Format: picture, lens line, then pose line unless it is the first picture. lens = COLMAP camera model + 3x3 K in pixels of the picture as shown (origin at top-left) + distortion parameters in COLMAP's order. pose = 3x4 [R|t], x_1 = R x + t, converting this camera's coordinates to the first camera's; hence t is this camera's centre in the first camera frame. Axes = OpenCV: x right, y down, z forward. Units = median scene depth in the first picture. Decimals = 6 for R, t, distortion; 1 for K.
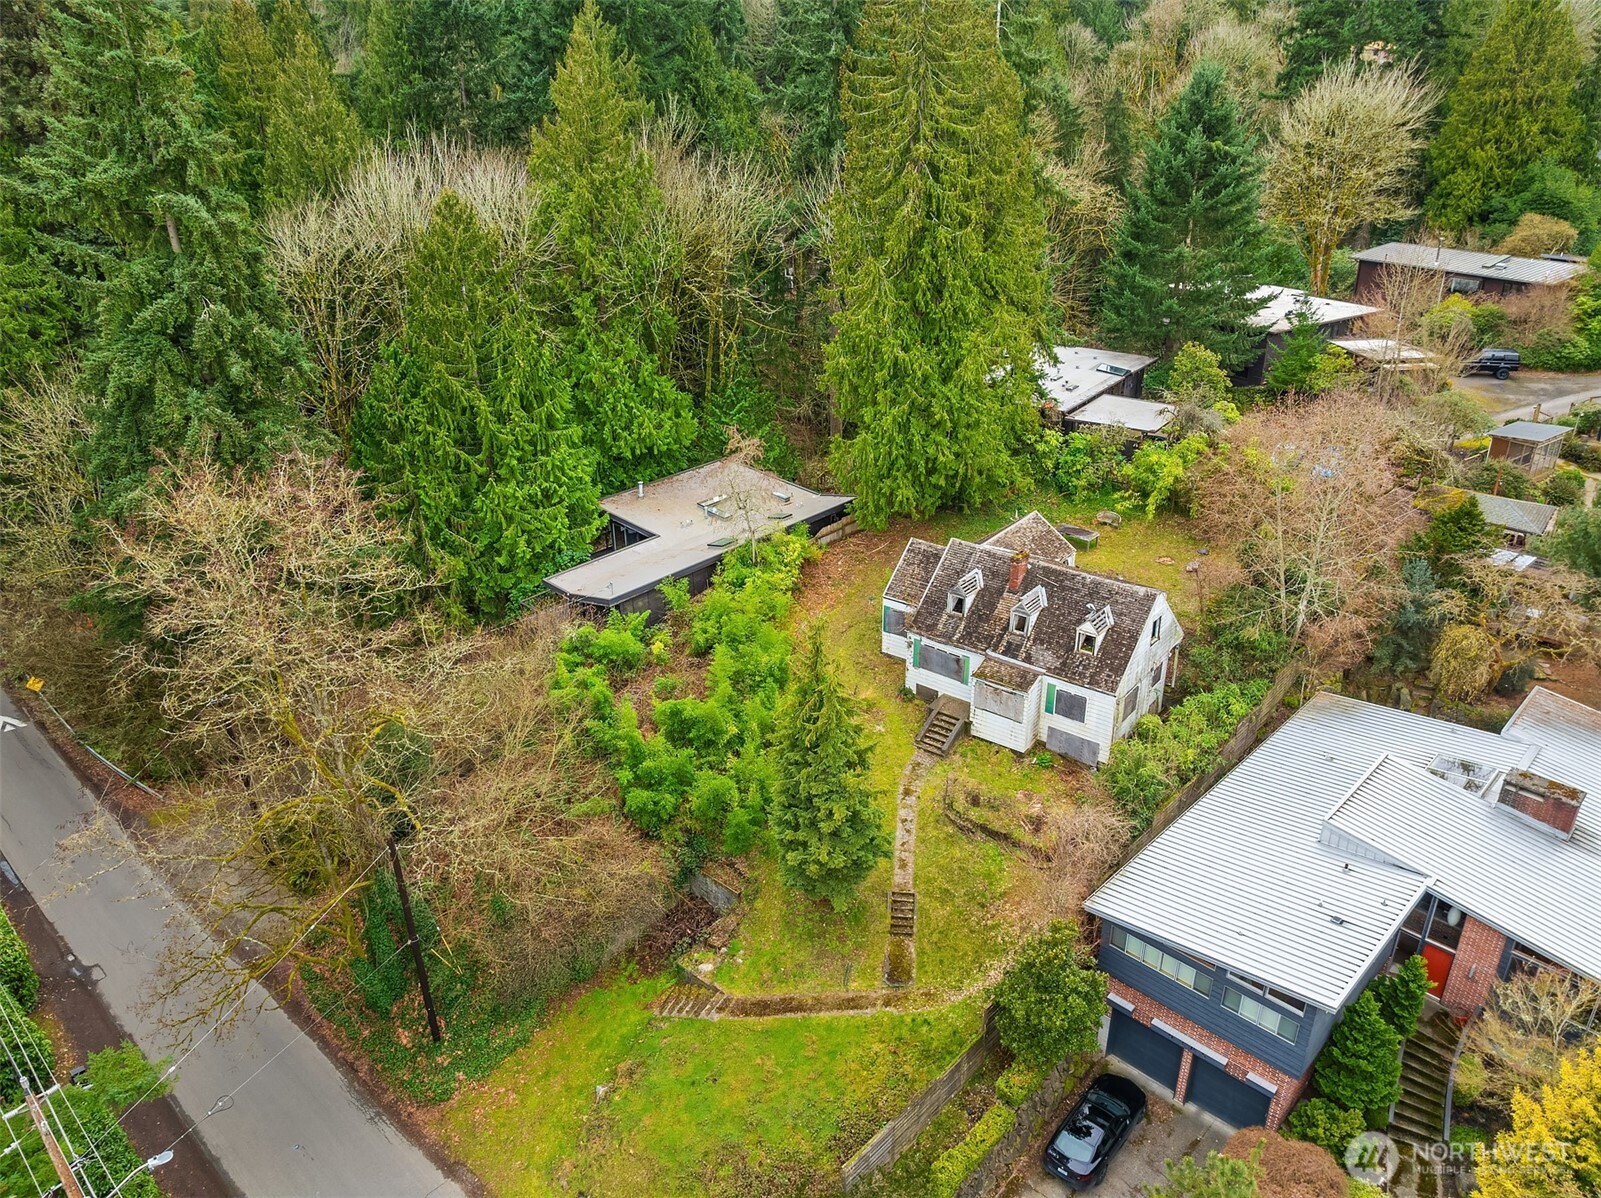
lens RADIAL K [[1091.6, 0, 800.5], [0, 1091.6, 599.0], [0, 0, 1]] dist [-0.010616, -0.001163]
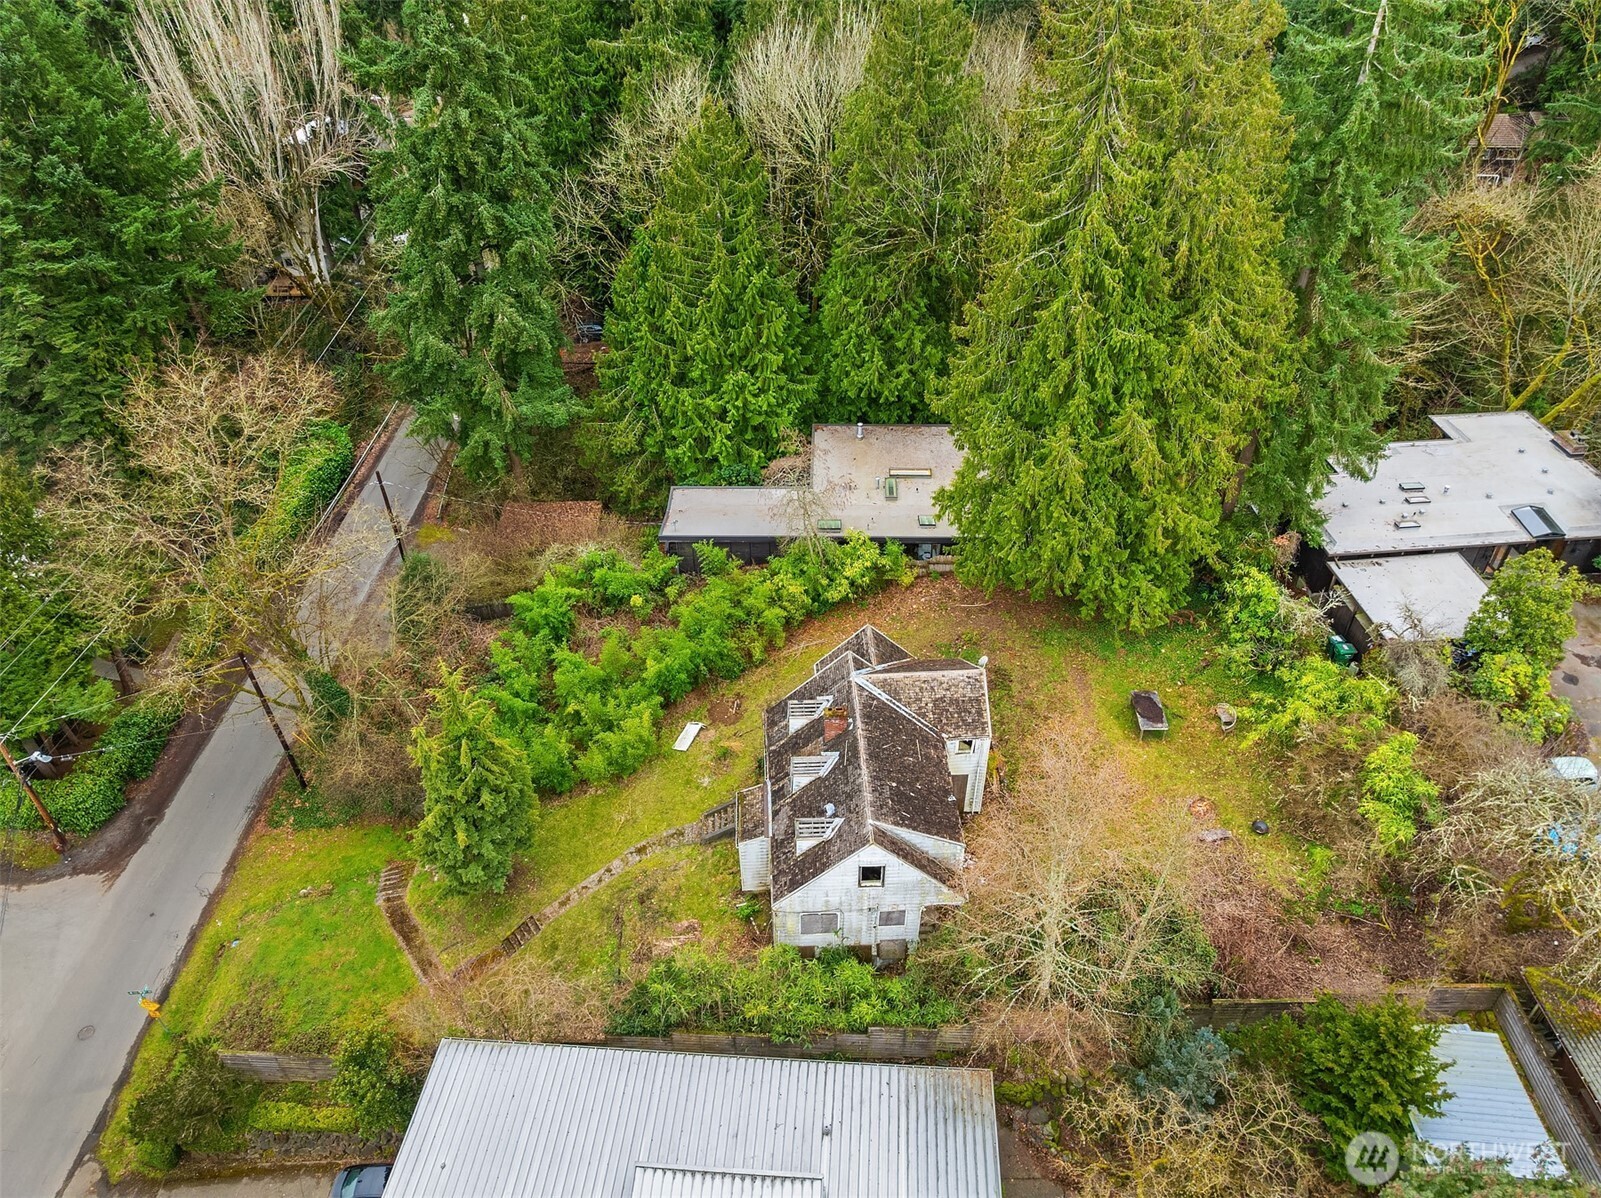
lens RADIAL K [[1129.8, 0, 806.5], [0, 1129.8, 601.6], [0, 0, 1]] dist [-0.012816, 0.005503]
pose [[0.662968, 0.478758, -0.575555, 0.655805], [-0.328390, 0.876855, 0.351120, -0.421079], [0.672780, -0.043775, 0.738547, 0.317675]]
